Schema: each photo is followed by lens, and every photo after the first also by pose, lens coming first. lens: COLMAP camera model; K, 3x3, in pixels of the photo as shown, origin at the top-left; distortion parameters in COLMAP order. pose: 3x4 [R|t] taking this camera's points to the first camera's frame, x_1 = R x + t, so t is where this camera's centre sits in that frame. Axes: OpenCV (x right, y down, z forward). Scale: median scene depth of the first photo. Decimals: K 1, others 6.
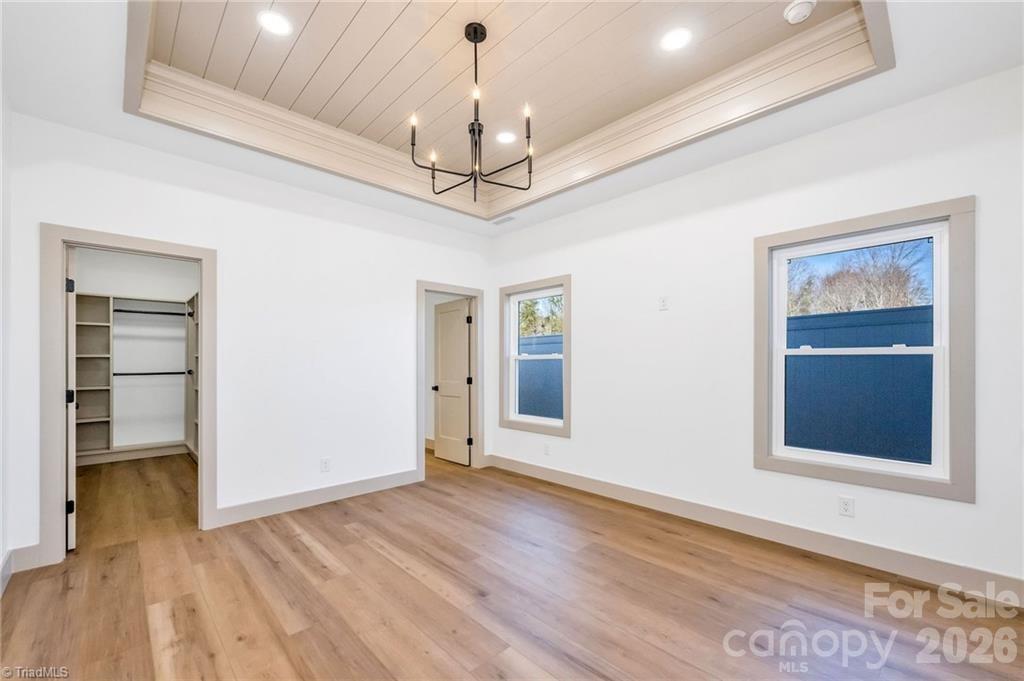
lens RADIAL K [[423.3, 0, 494.9], [0, 423.3, 363.5], [0, 0, 1]] dist [-0.000816, 0.000294]
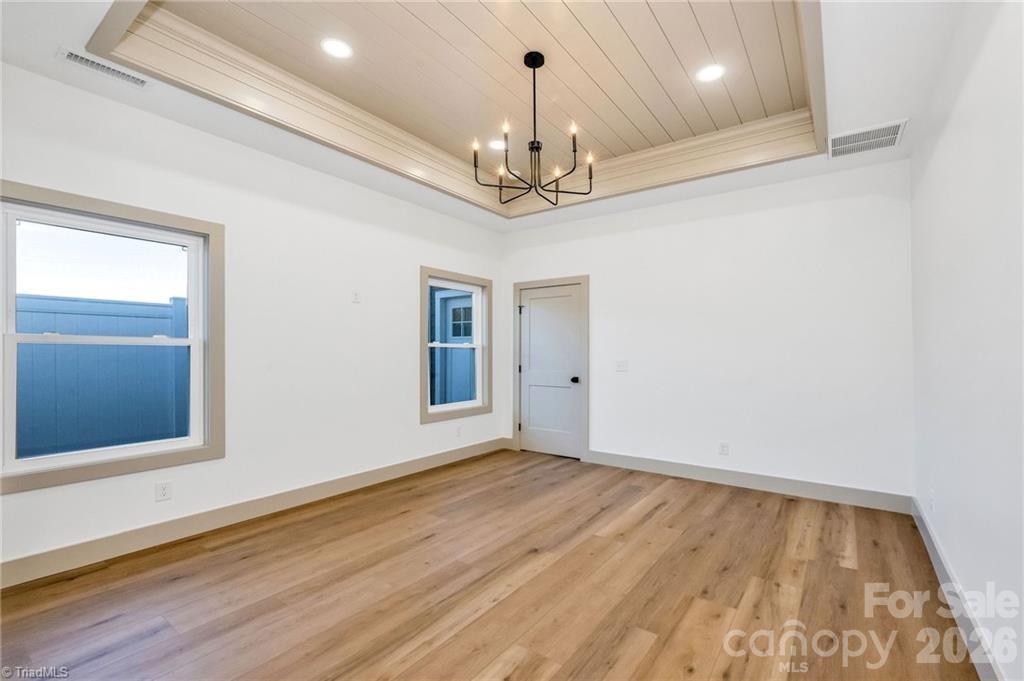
lens RADIAL K [[423.3, 0, 511.8], [0, 423.3, 350.3], [0, 0, 1]] dist [-0.000816, 0.000294]
pose [[-0.172119, 0.007782, 0.985045, -1.031714], [-0.000090, 0.999969, -0.007916, 0.005420], [-0.985076, -0.001451, -0.172113, 1.117584]]
